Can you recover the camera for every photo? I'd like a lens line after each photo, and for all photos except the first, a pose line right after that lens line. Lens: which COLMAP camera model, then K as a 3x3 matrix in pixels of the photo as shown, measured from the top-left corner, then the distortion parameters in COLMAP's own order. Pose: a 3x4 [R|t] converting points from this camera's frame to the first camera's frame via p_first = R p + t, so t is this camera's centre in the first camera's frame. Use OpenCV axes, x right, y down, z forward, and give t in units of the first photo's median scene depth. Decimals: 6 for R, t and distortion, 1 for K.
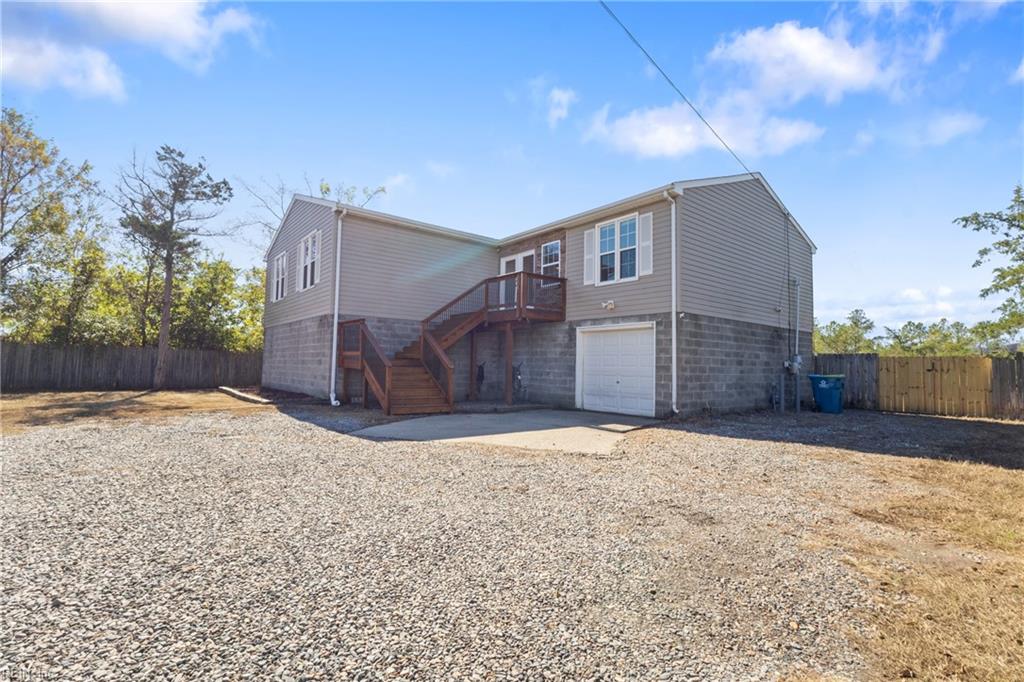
lens RADIAL K [[472.8, 0, 512.0], [0, 472.8, 341.0], [0, 0, 1]] dist [0.004175, 0.001681]
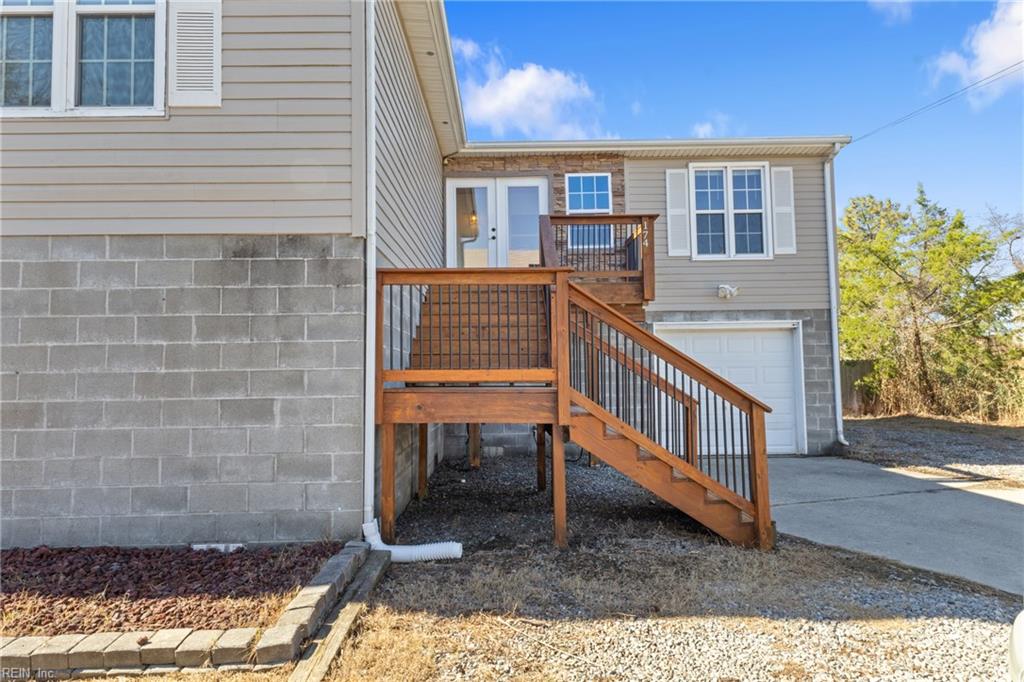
lens RADIAL K [[576.6, 0, 512.0], [0, 576.6, 341.0], [0, 0, 1]] dist [0.027944, -0.000291]
pose [[0.622040, 0.020499, 0.782717, -0.569521], [-0.018067, 0.999767, -0.011825, 0.007124], [-0.782777, -0.006786, 0.622265, 0.685020]]
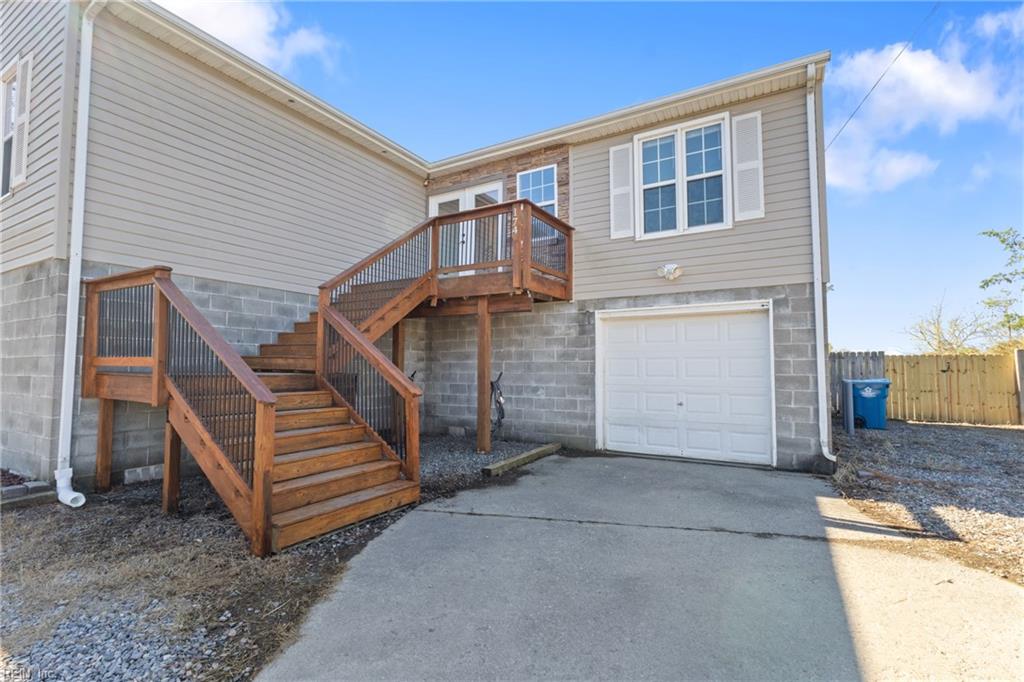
lens RADIAL K [[472.8, 0, 512.0], [0, 472.8, 341.0], [0, 0, 1]] dist [0.004175, 0.001681]
pose [[0.935745, 0.001642, 0.352674, -0.169134], [-0.002557, 0.999994, 0.002128, 0.007542], [-0.352668, -0.002893, 0.935744, 0.492820]]
